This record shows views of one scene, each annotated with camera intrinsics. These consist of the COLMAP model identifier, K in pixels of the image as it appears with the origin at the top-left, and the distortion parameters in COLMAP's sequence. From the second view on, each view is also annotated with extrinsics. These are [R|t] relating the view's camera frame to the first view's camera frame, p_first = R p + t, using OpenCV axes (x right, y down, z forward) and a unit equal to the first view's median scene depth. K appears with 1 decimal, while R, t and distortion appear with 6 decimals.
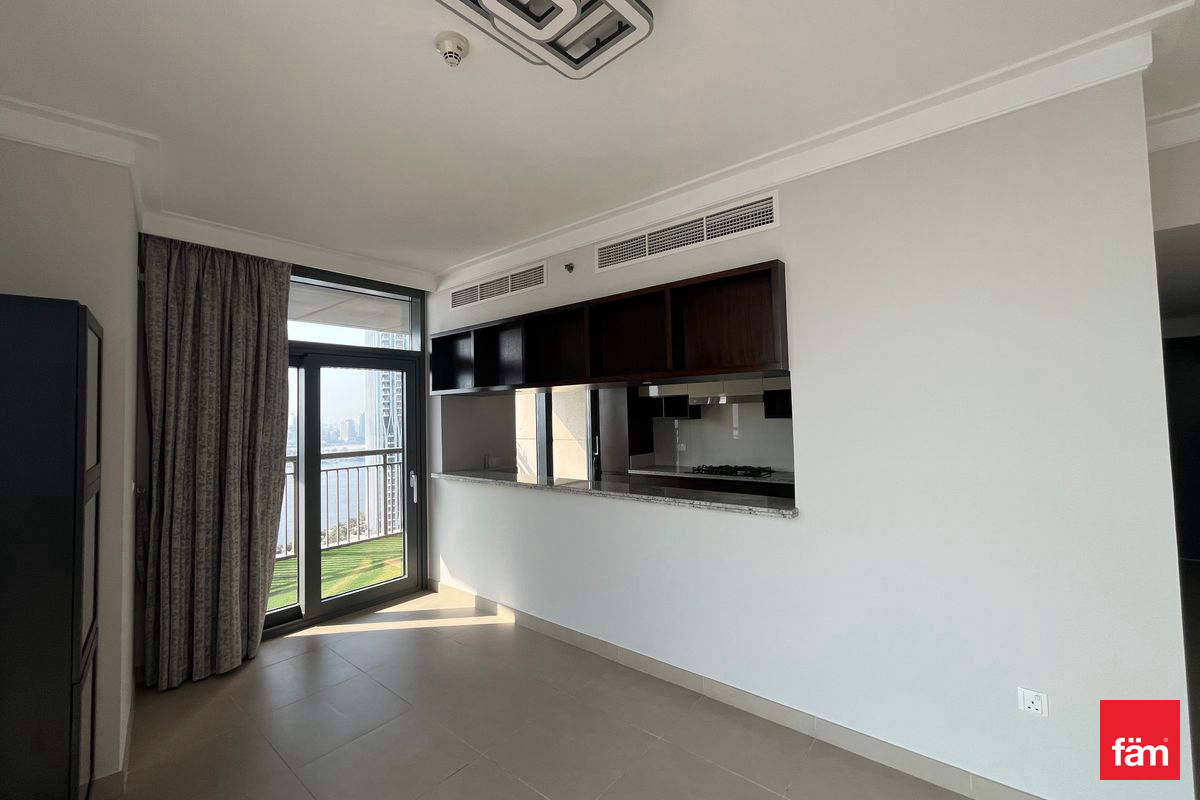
lens RADIAL K [[487.2, 0, 600.8], [0, 487.2, 391.4], [0, 0, 1]] dist [-0.002131, 0.000368]
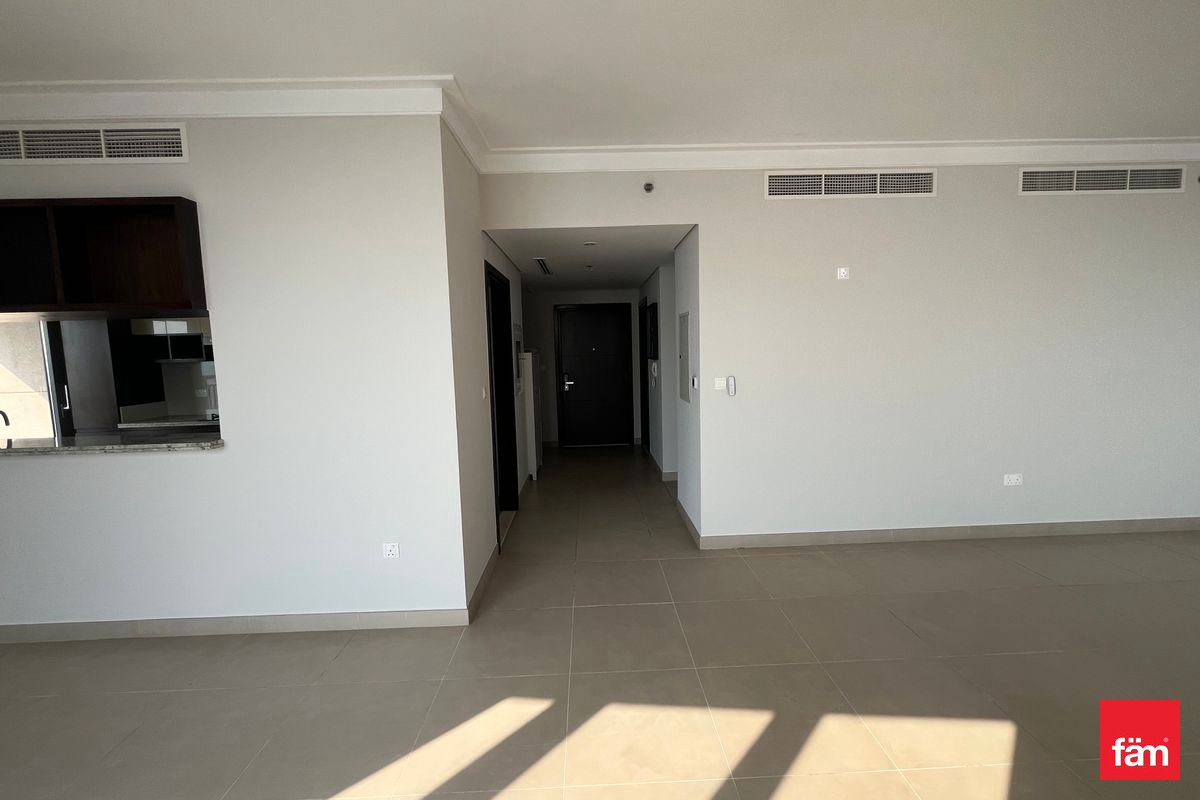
lens RADIAL K [[487.2, 0, 600.8], [0, 487.2, 391.4], [0, 0, 1]] dist [-0.002131, 0.000368]
pose [[0.755761, -0.054764, 0.652554, 0.308192], [-0.022476, 0.993741, 0.109428, -0.002995], [-0.654462, -0.097368, 0.749799, -0.314041]]
